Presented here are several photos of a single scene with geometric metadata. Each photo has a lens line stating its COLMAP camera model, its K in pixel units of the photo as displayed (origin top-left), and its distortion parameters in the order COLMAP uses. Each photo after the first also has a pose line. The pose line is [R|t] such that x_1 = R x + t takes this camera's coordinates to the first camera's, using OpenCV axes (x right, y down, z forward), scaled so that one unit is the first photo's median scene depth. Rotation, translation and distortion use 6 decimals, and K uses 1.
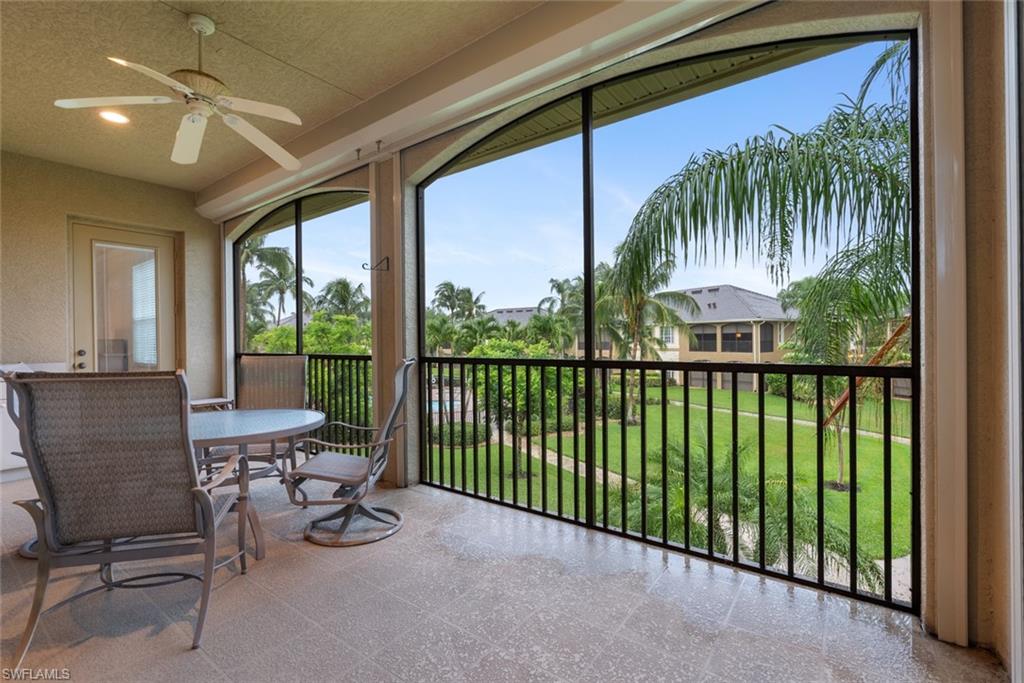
lens RADIAL K [[451.9, 0, 509.8], [0, 451.9, 344.1], [0, 0, 1]] dist [-0.000465, -0.000035]
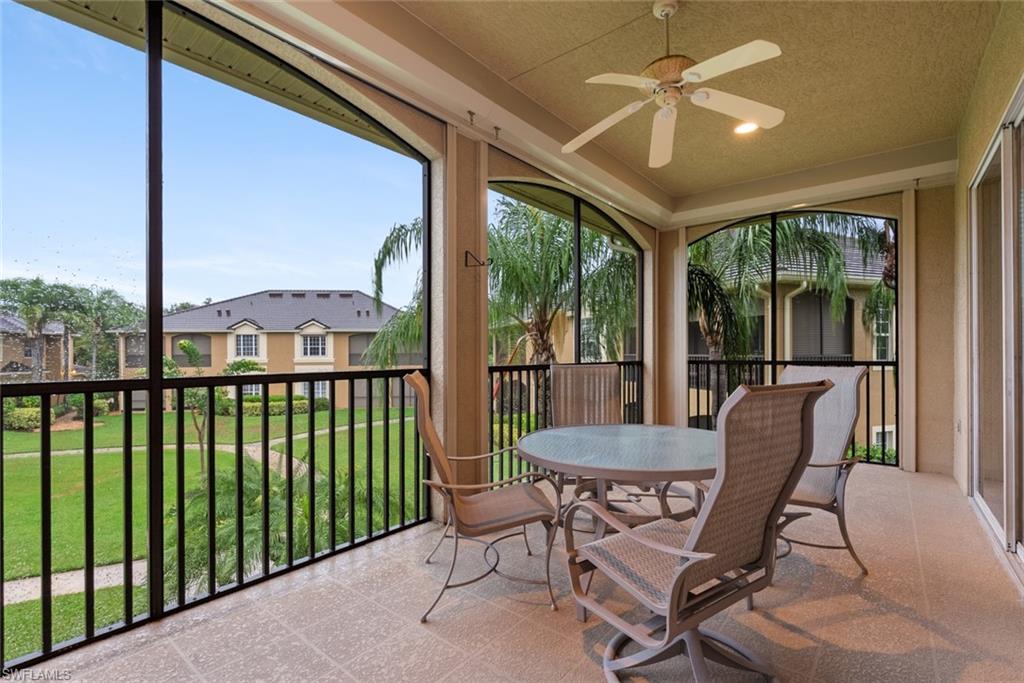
lens RADIAL K [[476.2, 0, 513.8], [0, 476.2, 351.5], [0, 0, 1]] dist [0.000713, 0.000073]
pose [[0.029161, 0.014424, 0.999471, -0.738590], [0.008143, 0.999859, -0.014667, 0.007851], [-0.999542, 0.008566, 0.029039, 0.562435]]
